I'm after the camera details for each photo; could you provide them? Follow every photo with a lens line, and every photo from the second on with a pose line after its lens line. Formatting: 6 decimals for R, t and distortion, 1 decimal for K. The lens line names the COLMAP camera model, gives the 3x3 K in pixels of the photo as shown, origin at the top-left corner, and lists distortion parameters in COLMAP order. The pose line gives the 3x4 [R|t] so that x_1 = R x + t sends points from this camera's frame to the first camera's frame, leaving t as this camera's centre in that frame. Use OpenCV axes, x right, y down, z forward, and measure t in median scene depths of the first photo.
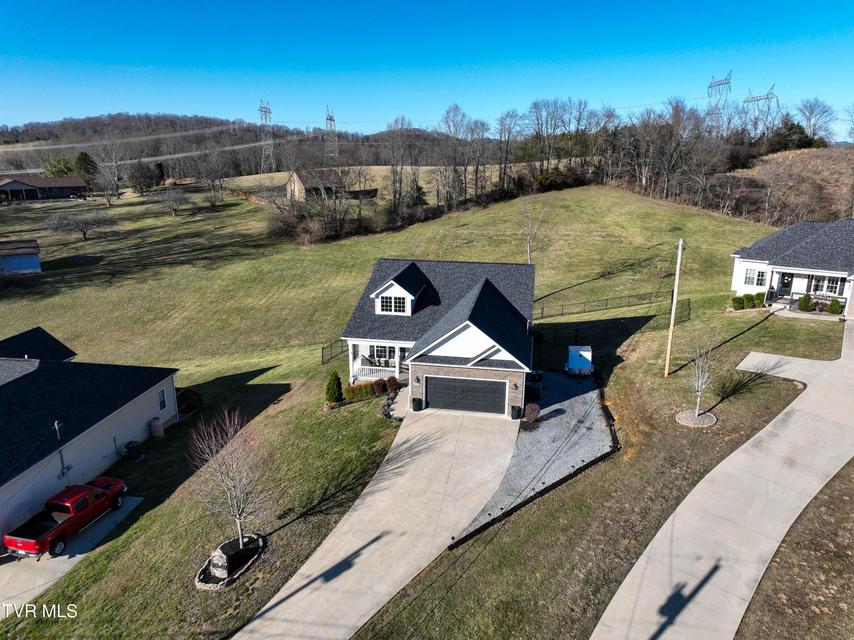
lens RADIAL K [[599.1, 0, 430.2], [0, 599.1, 317.7], [0, 0, 1]] dist [-0.000949, 0.017680]
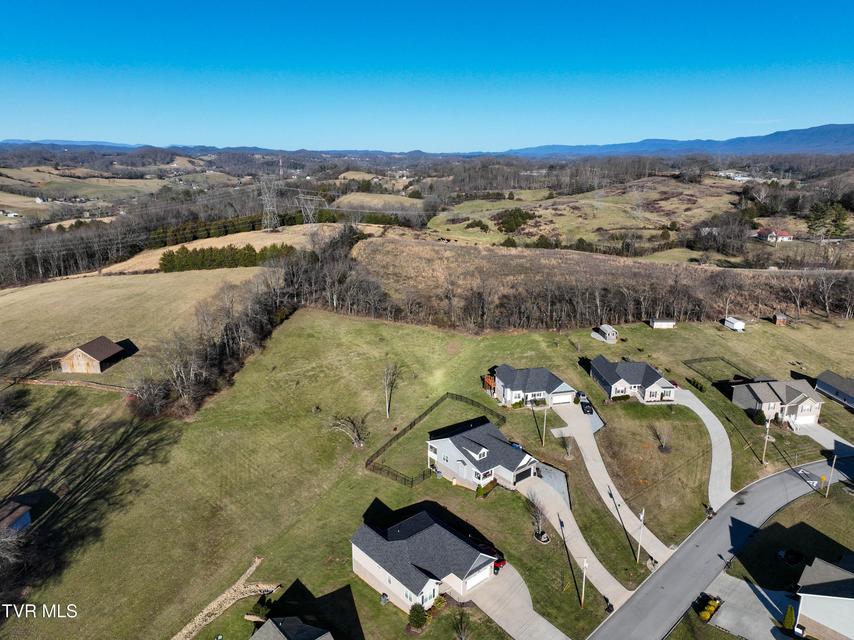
lens RADIAL K [[599.1, 0, 430.2], [0, 599.1, 317.7], [0, 0, 1]] dist [-0.000949, 0.017680]
pose [[0.651486, -0.199563, 0.731943, -2.252701], [0.200858, 0.975727, 0.087251, -0.991187], [-0.731589, 0.090174, 0.675756, -0.840851]]
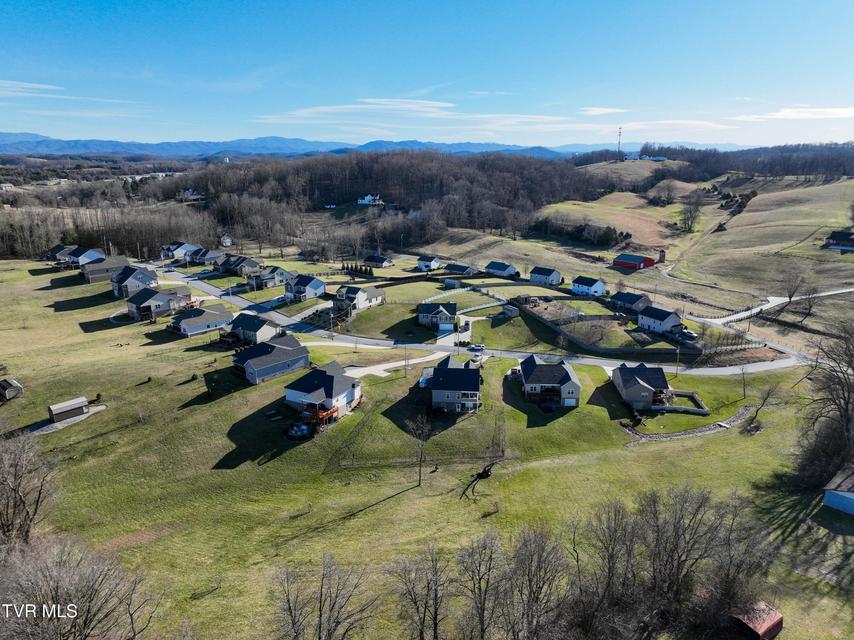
lens RADIAL K [[599.1, 0, 430.2], [0, 599.1, 317.7], [0, 0, 1]] dist [-0.000949, 0.017680]
pose [[-0.996734, 0.022760, -0.077485, 0.527004], [-0.020330, 0.857853, 0.513492, -2.449004], [0.078158, 0.513390, -0.854589, 4.391579]]
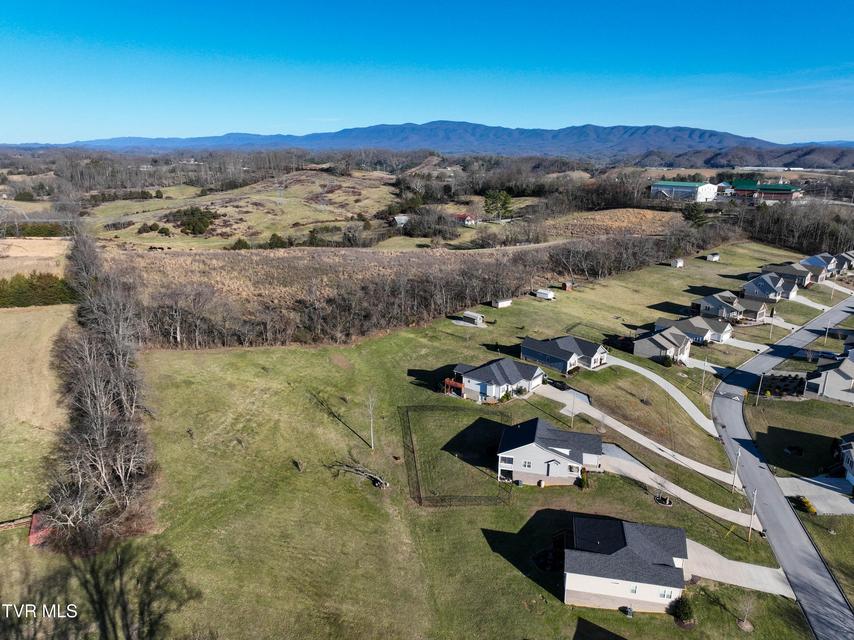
lens RADIAL K [[599.1, 0, 430.2], [0, 599.1, 317.7], [0, 0, 1]] dist [-0.000949, 0.017680]
pose [[0.064631, -0.269773, 0.960752, -2.818386], [0.258757, 0.934366, 0.244957, -1.554250], [-0.963778, 0.232770, 0.130195, 1.153480]]
